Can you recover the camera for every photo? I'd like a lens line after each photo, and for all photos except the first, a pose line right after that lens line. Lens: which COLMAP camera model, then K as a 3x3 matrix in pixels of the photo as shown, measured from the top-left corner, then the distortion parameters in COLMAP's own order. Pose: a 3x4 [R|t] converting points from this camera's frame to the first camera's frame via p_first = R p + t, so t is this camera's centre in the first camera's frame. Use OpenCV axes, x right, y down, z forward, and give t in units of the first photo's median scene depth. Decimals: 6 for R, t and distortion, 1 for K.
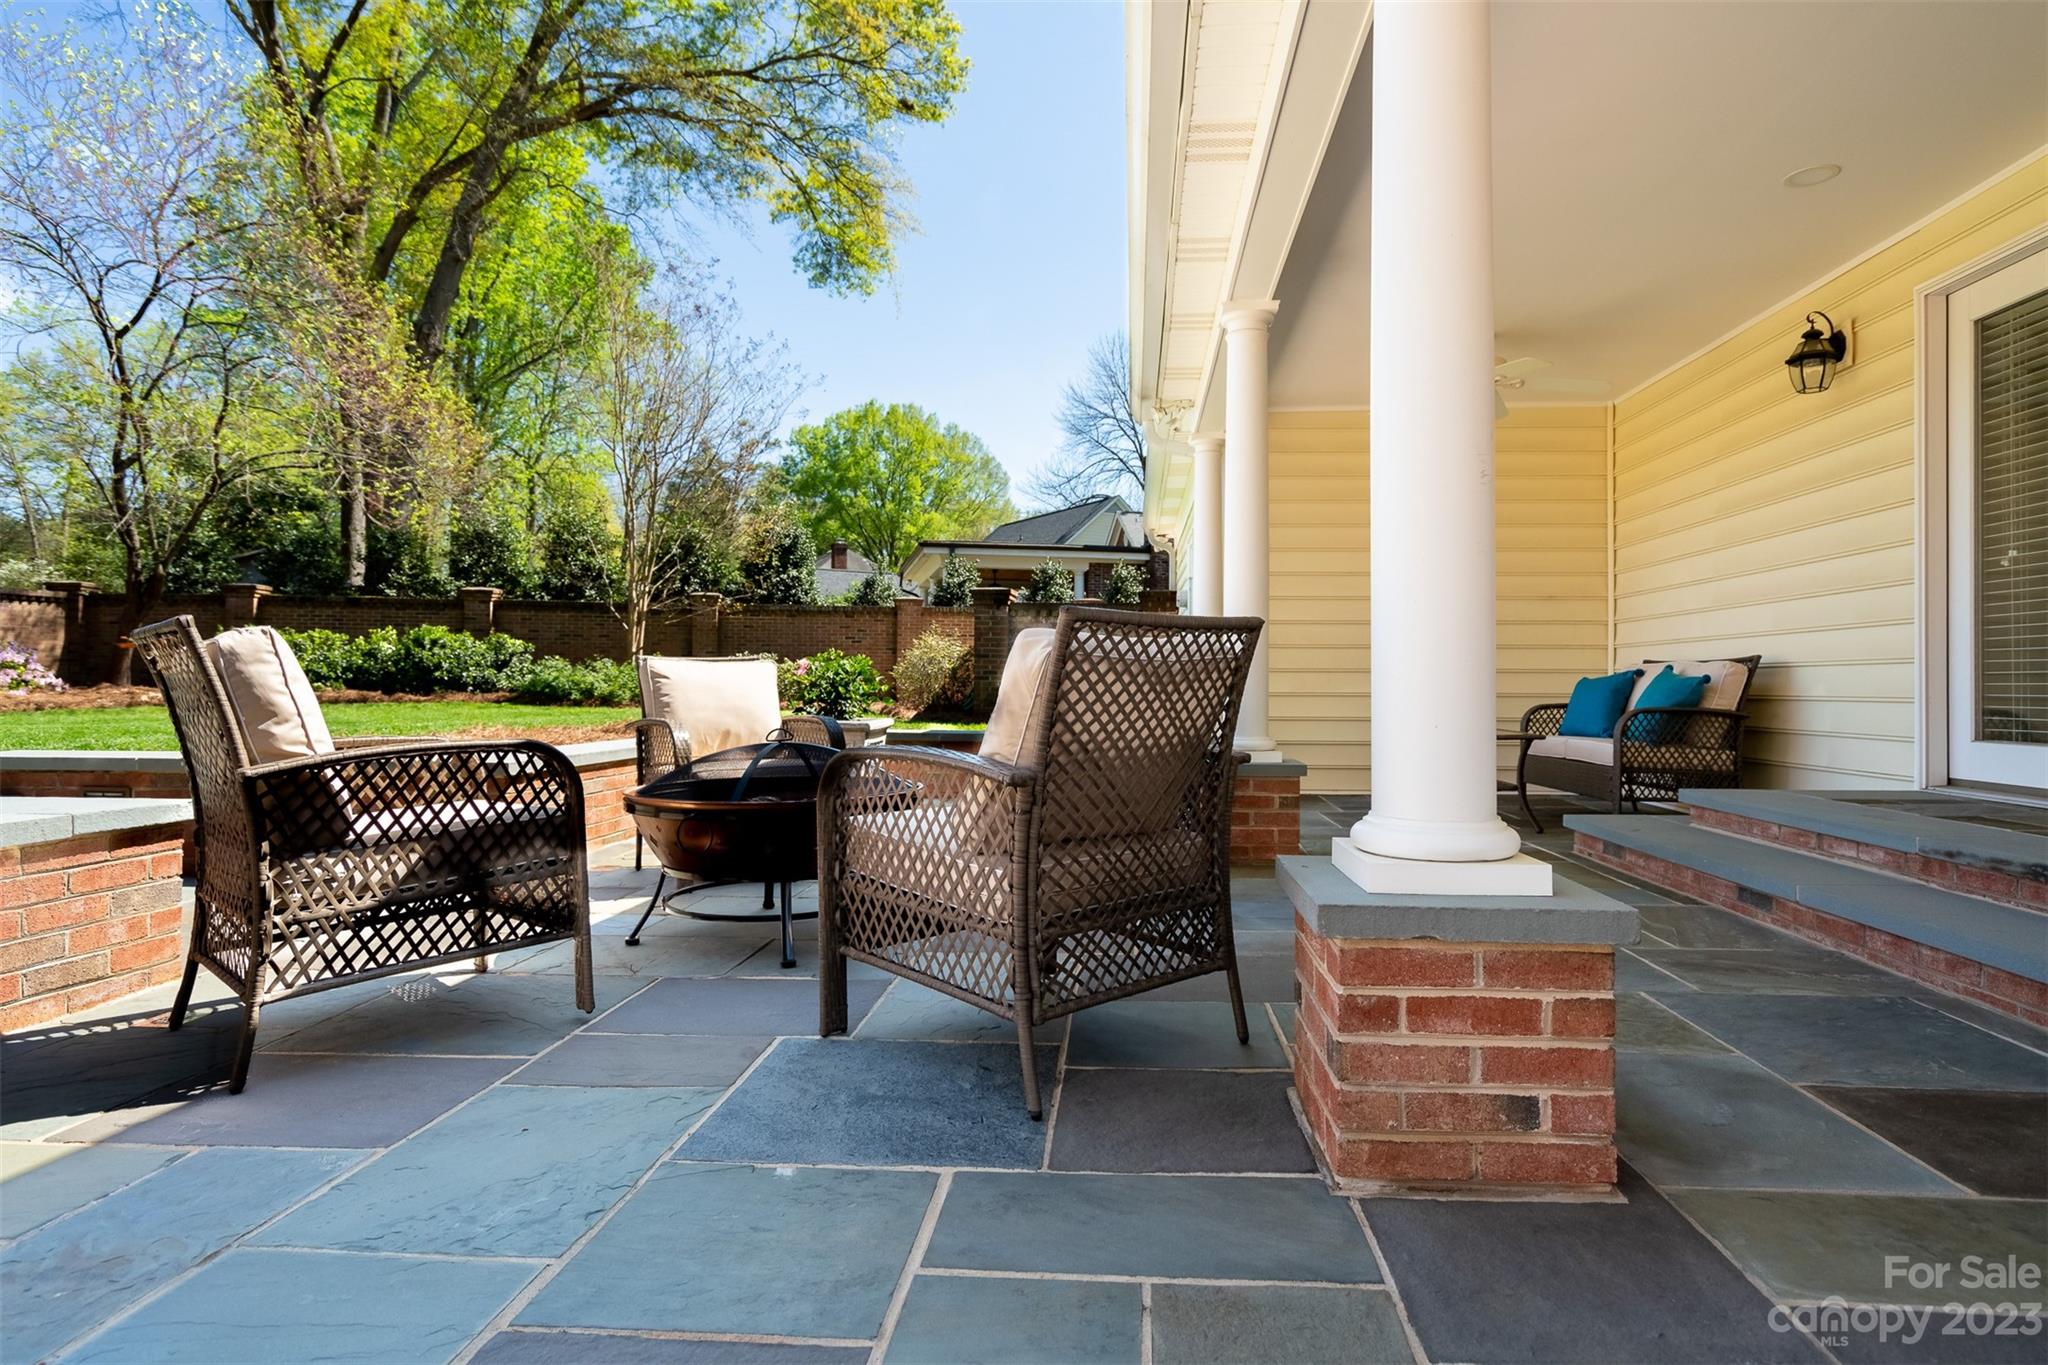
lens RADIAL K [[1086.8, 0, 1036.0], [0, 1086.8, 674.6], [0, 0, 1]] dist [0.002189, 0.000103]
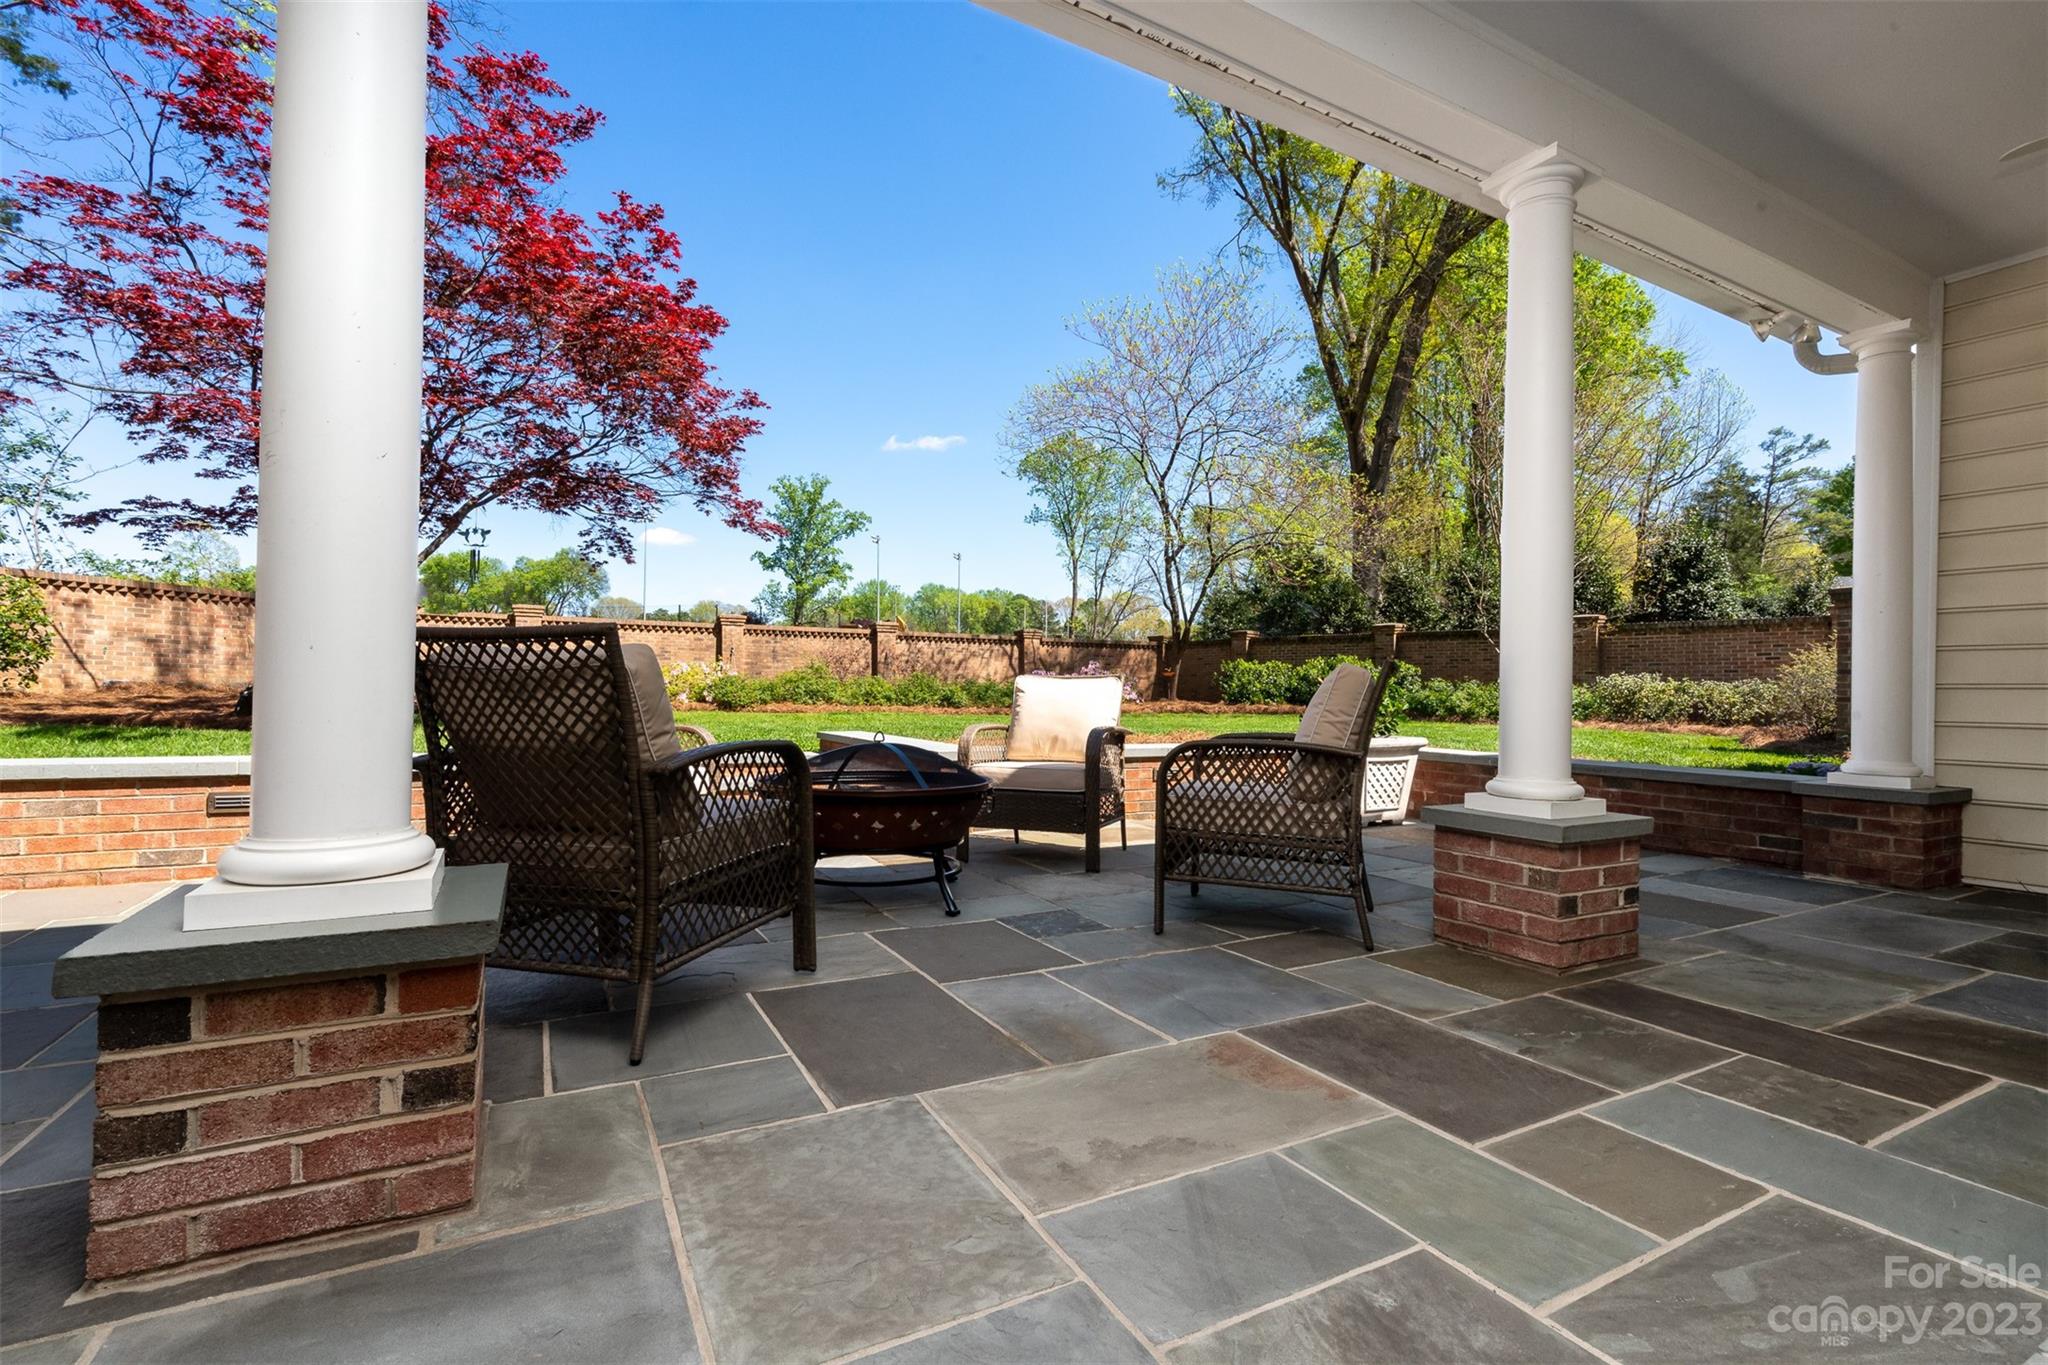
lens RADIAL K [[901.8, 0, 1024.0], [0, 901.8, 682.5], [0, 0, 1]] dist [-0.007255, 0.000230]
pose [[0.547327, -0.006438, -0.836894, 0.137612], [-0.005296, 0.999924, -0.011156, 0.000938], [0.836902, 0.010539, 0.547252, 0.111385]]
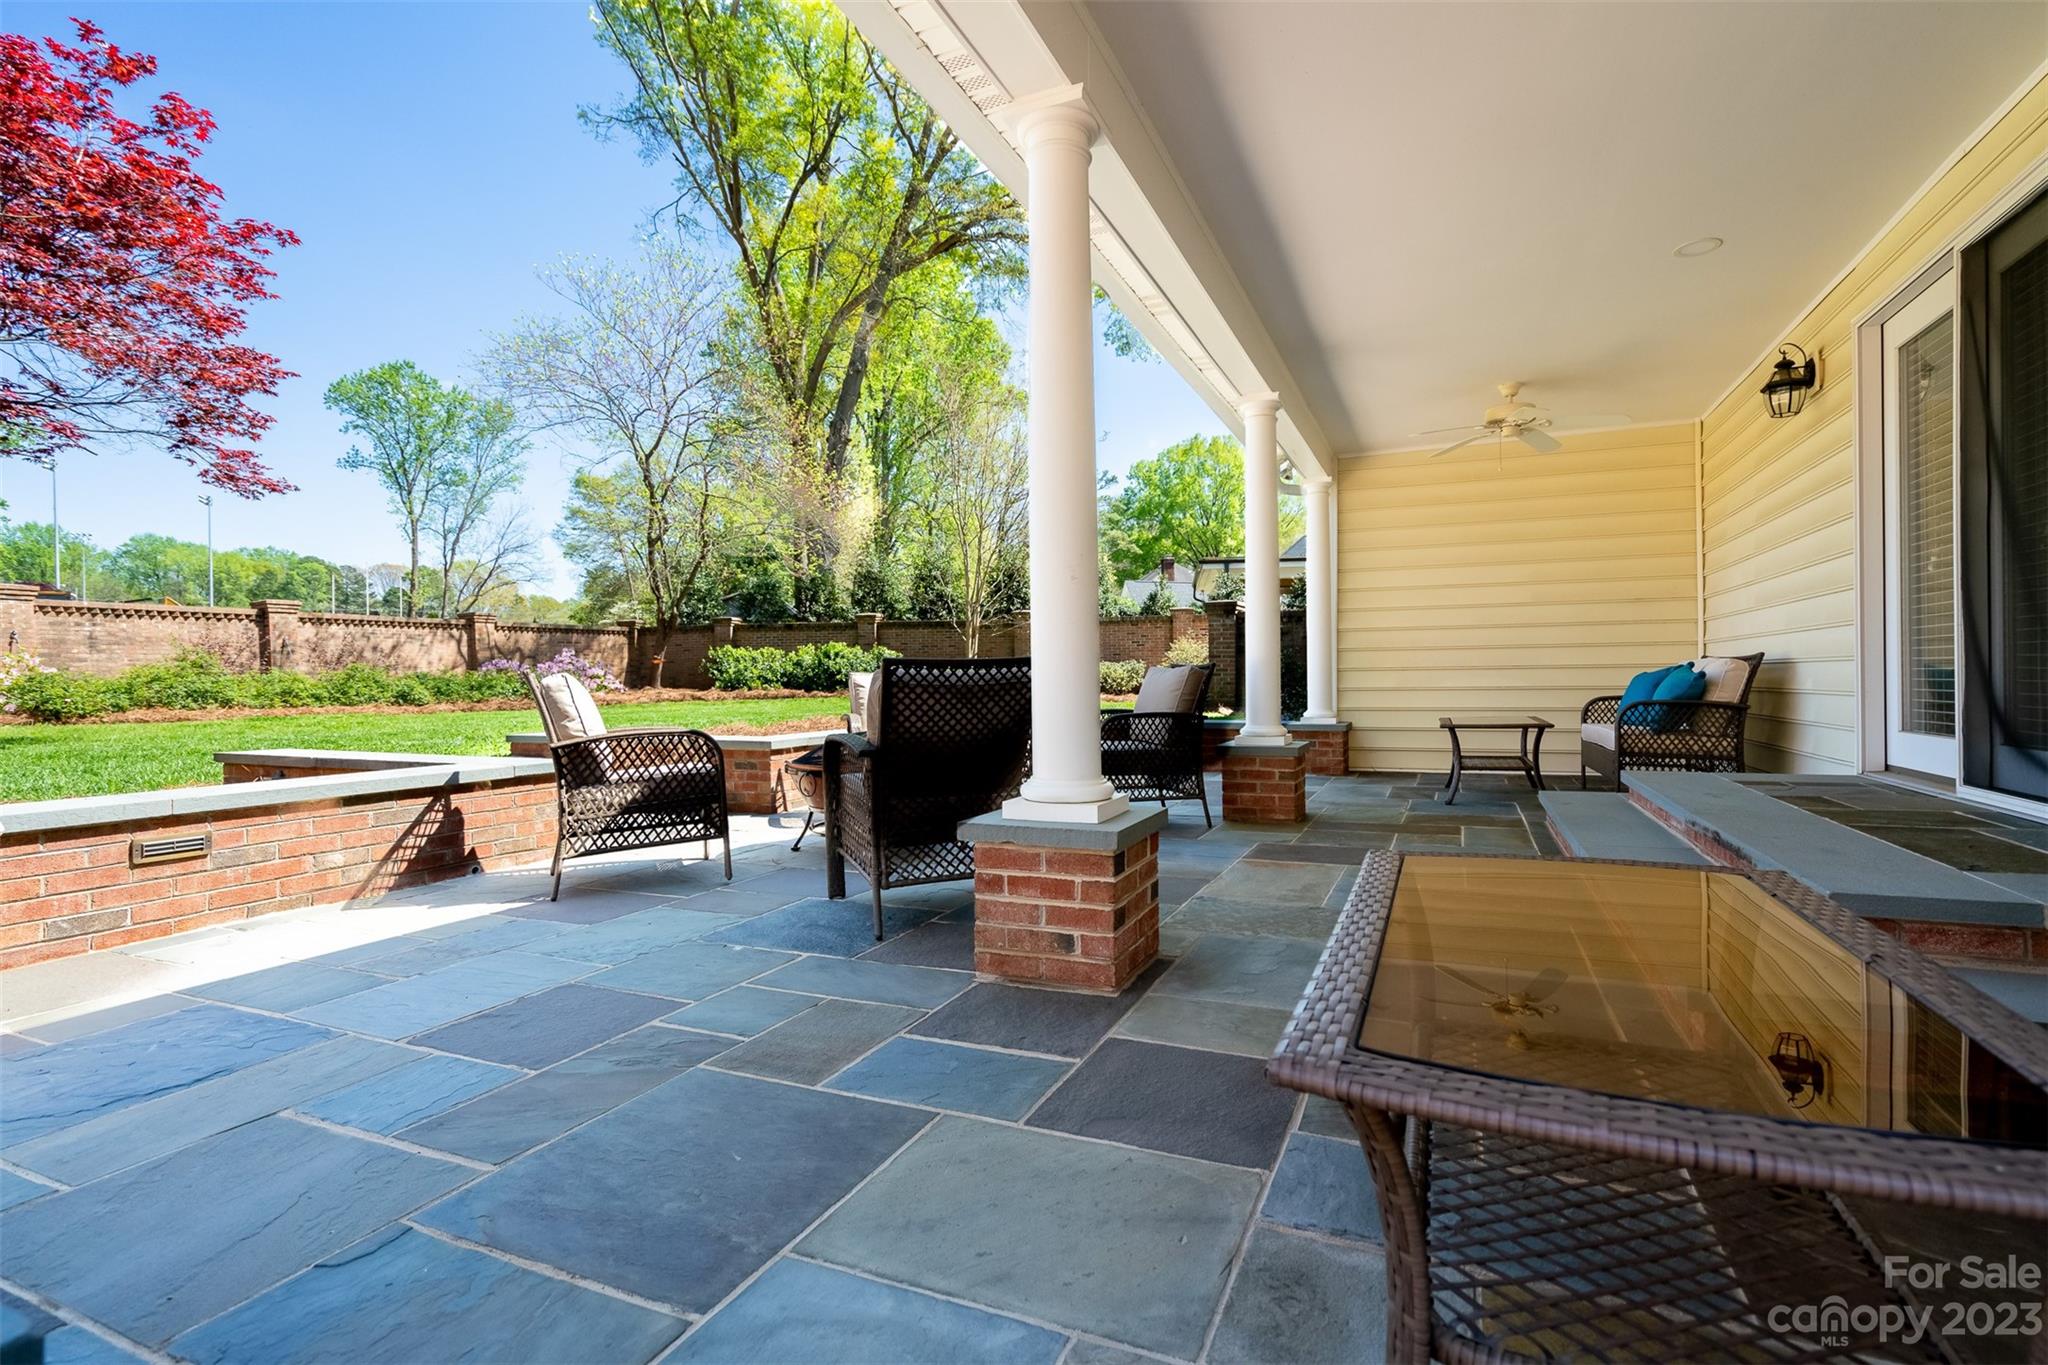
lens RADIAL K [[922.3, 0, 1036.2], [0, 922.3, 685.1], [0, 0, 1]] dist [-0.006870, 0.000035]
pose [[0.944631, -0.012475, -0.327898, 0.082473], [0.018573, 0.999708, 0.015475, -0.003924], [0.327609, -0.020708, 0.944586, -0.039337]]
